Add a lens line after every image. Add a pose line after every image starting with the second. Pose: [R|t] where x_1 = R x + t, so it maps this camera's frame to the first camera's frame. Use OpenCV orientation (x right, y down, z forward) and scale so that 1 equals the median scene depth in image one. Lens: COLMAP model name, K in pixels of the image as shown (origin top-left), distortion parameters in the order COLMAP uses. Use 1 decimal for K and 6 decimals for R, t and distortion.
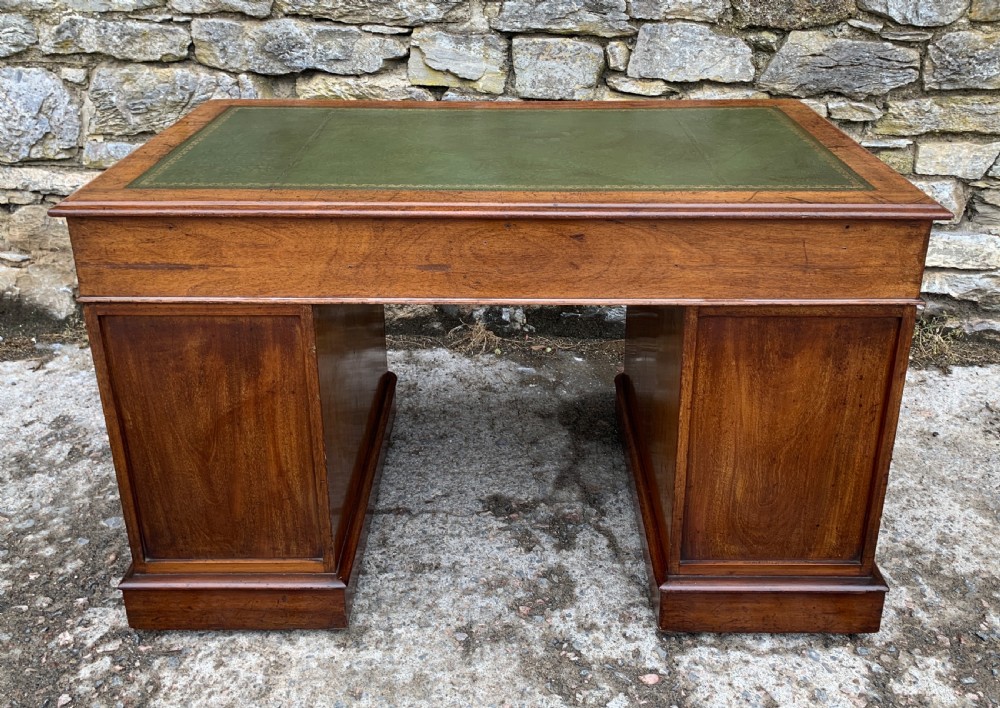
lens RADIAL K [[895.4, 0, 505.5], [0, 895.4, 235.9], [0, 0, 1]] dist [0.015890, -0.007915]
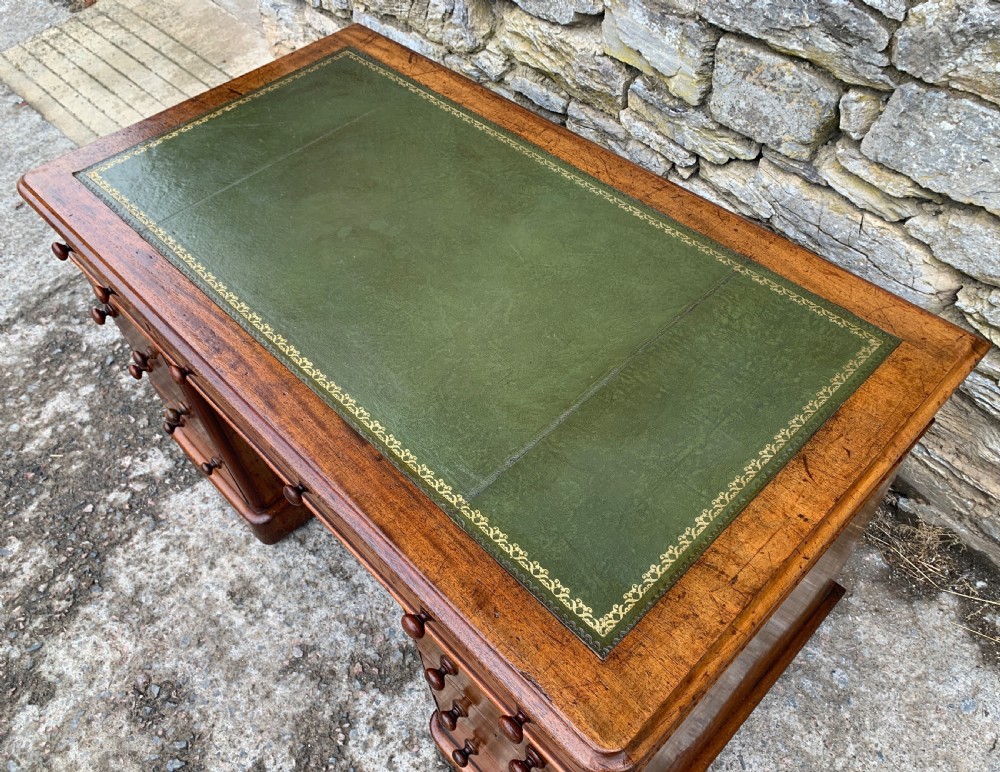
lens RADIAL K [[787.5, 0, 514.1], [0, 787.5, 384.2], [0, 0, 1]] dist [0.008884, 0.003490]
pose [[0.718282, 0.508452, -0.474917, 0.342925], [-0.211742, 0.809968, 0.546915, -0.331302], [0.662748, -0.292280, 0.689447, 0.453546]]
